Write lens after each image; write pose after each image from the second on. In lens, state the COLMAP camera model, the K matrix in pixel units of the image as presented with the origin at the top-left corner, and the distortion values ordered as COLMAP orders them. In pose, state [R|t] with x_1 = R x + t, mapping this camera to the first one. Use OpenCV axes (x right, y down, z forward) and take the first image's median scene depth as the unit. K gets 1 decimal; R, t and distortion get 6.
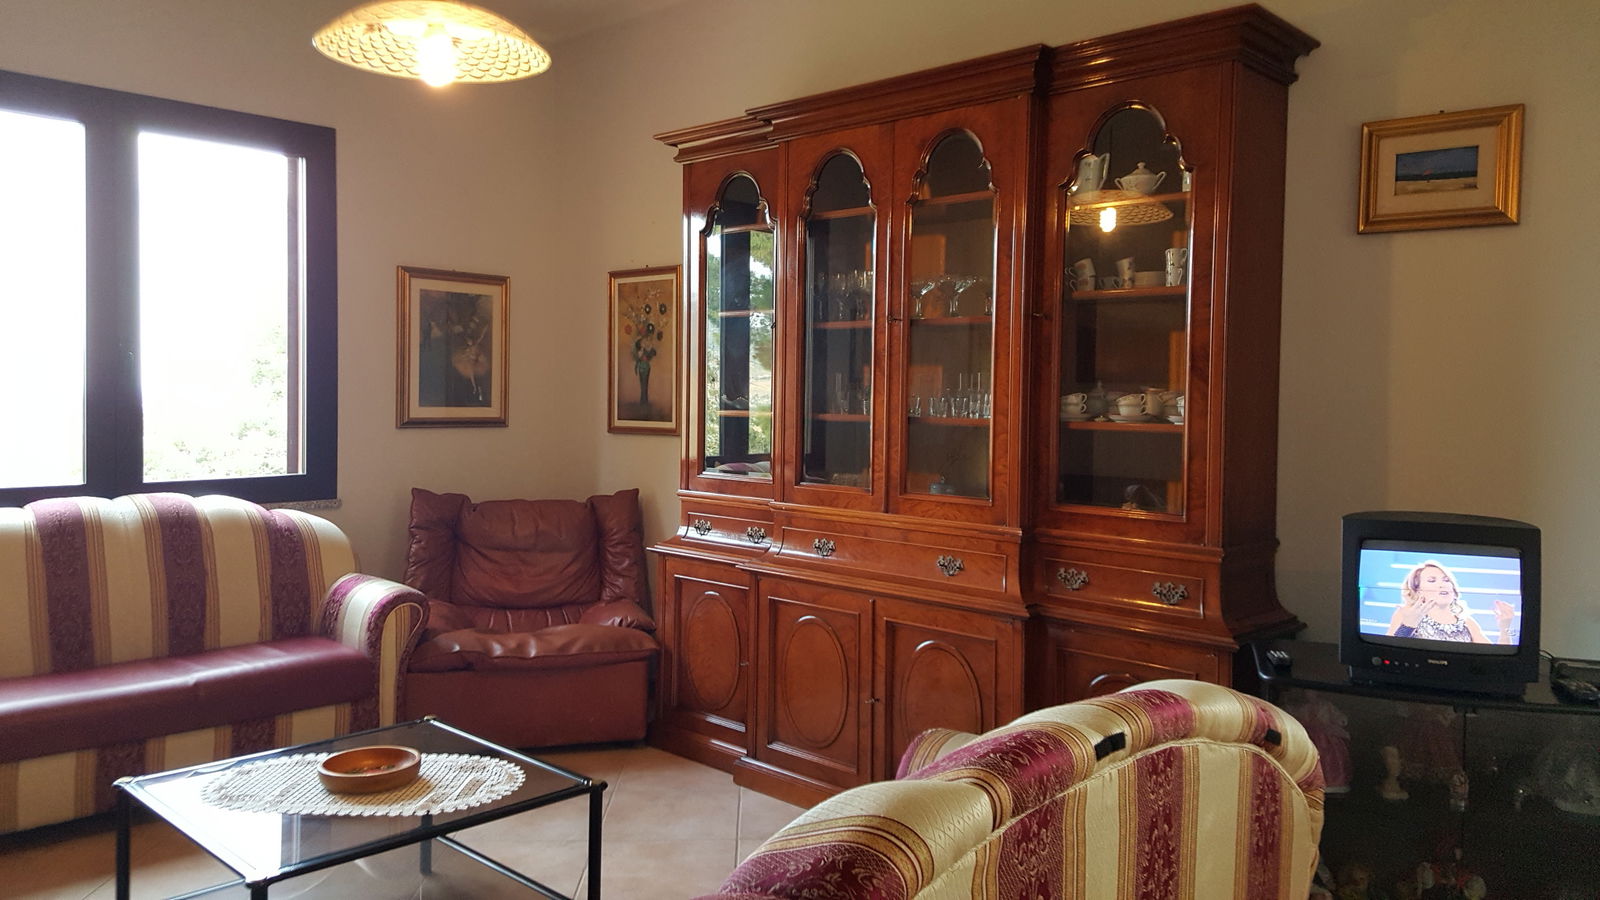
lens RADIAL K [[1163.6, 0, 813.6], [0, 1163.6, 445.6], [0, 0, 1]] dist [0.020044, -0.025948]
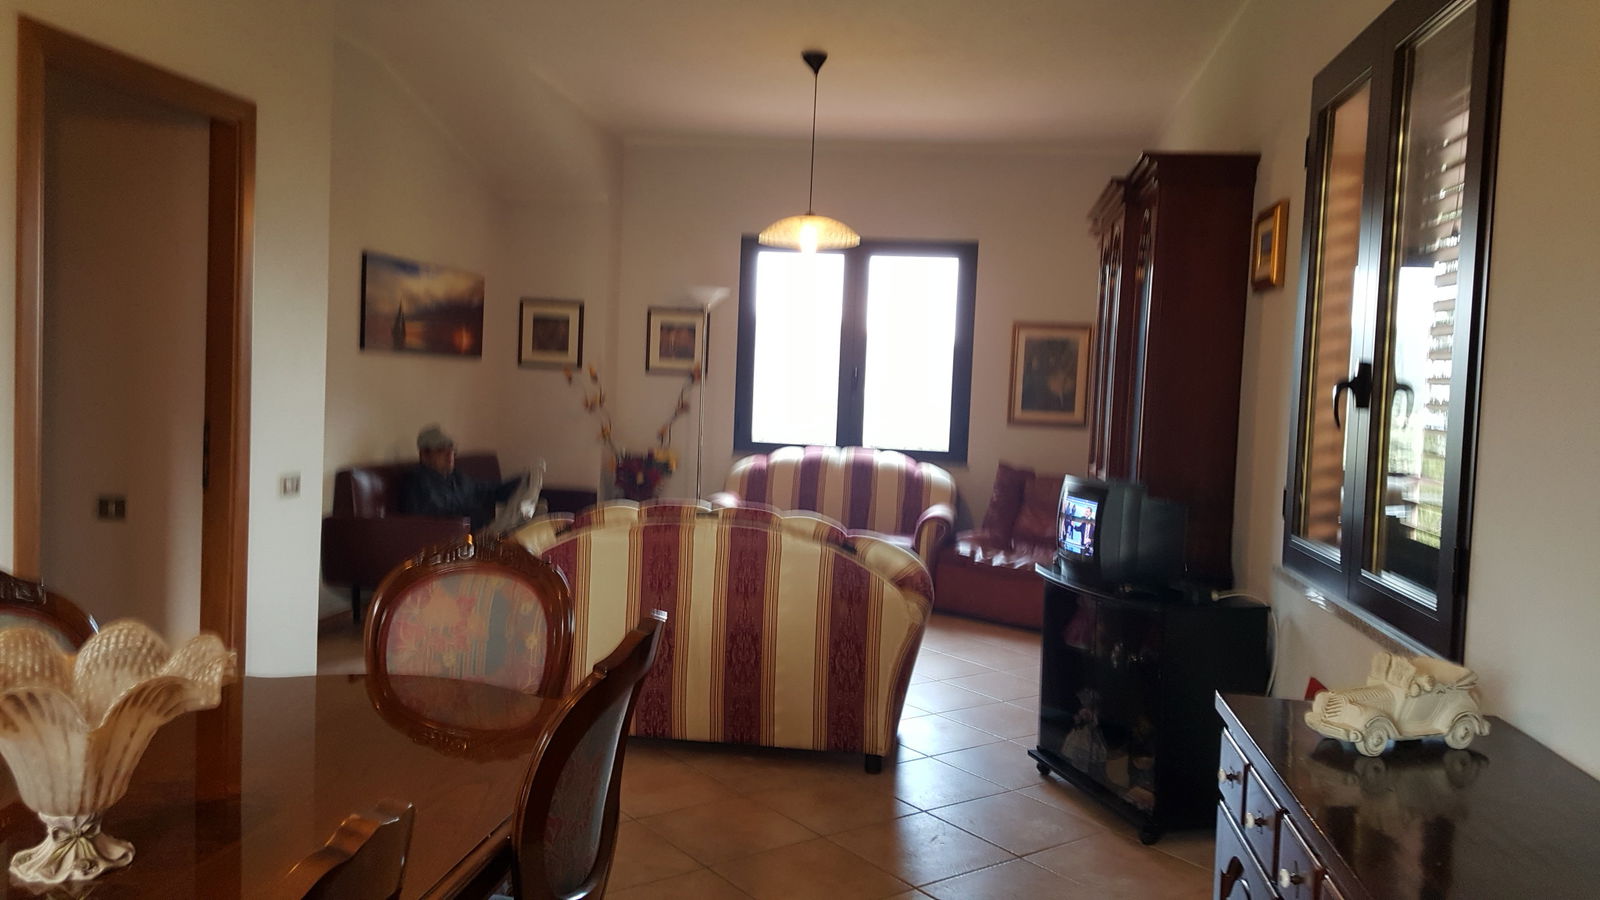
lens RADIAL K [[1163.6, 0, 843.4], [0, 1163.6, 478.5], [0, 0, 1]] dist [0.020044, -0.025948]
pose [[0.593845, 0.077022, -0.800885, 0.824849], [-0.070965, 0.996542, 0.043219, 0.006386], [0.801444, 0.031169, 0.597257, -0.134238]]
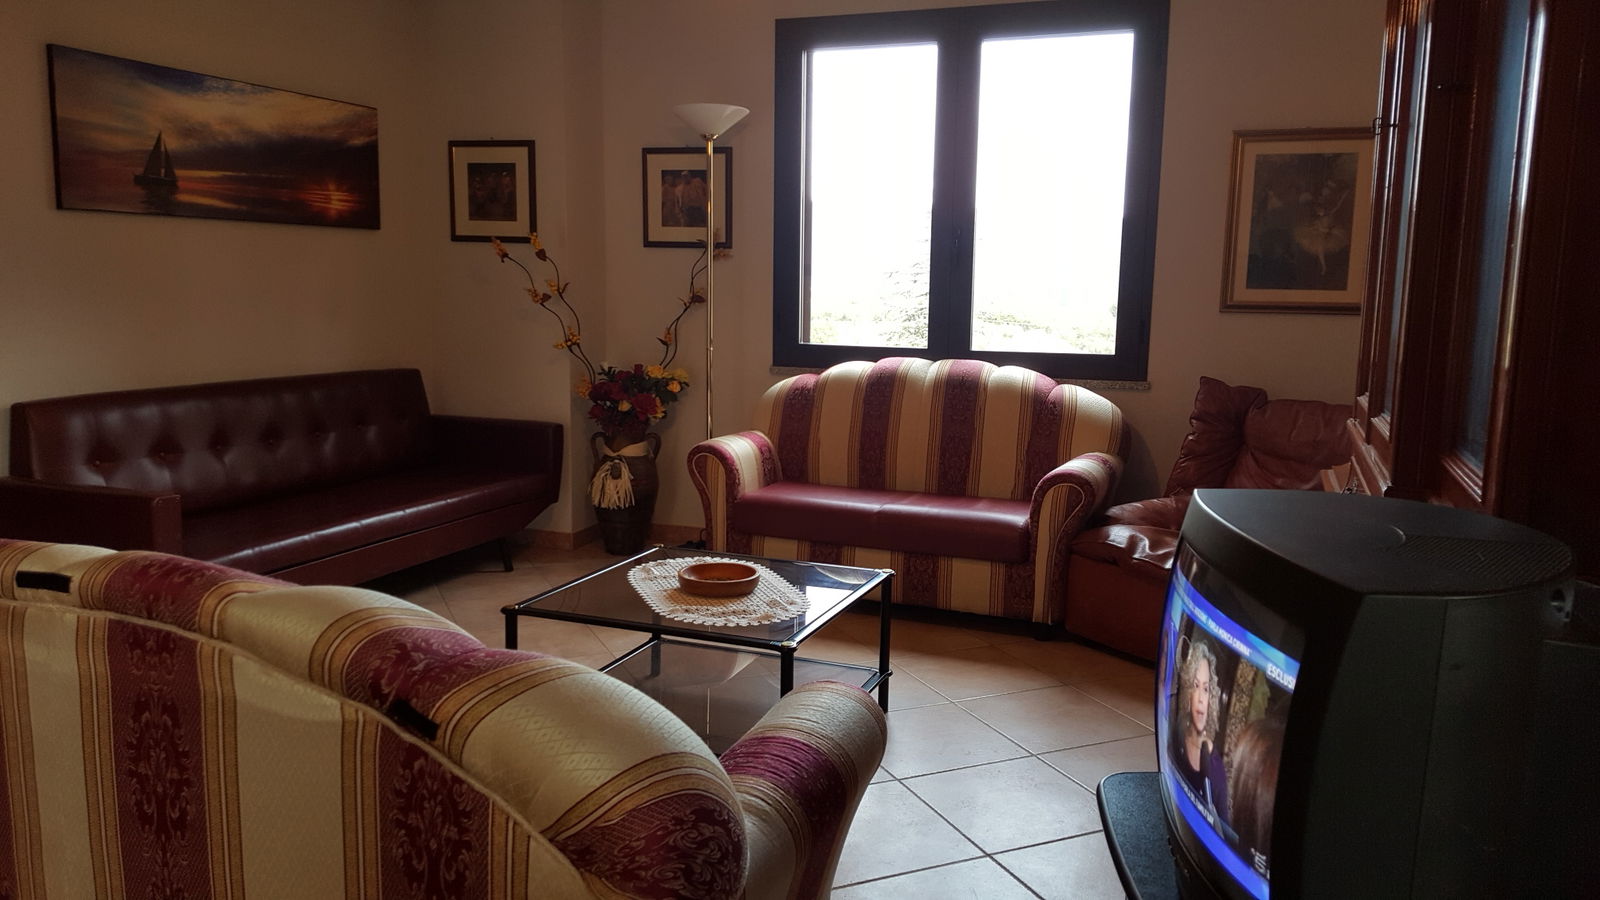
lens RADIAL K [[1163.6, 0, 784.9], [0, 1163.6, 475.8], [0, 0, 1]] dist [0.020044, -0.025948]
pose [[0.357642, 0.148202, -0.922024, 0.410939], [-0.049783, 0.988949, 0.139649, 0.001799], [0.932531, -0.004044, 0.361068, 0.356454]]
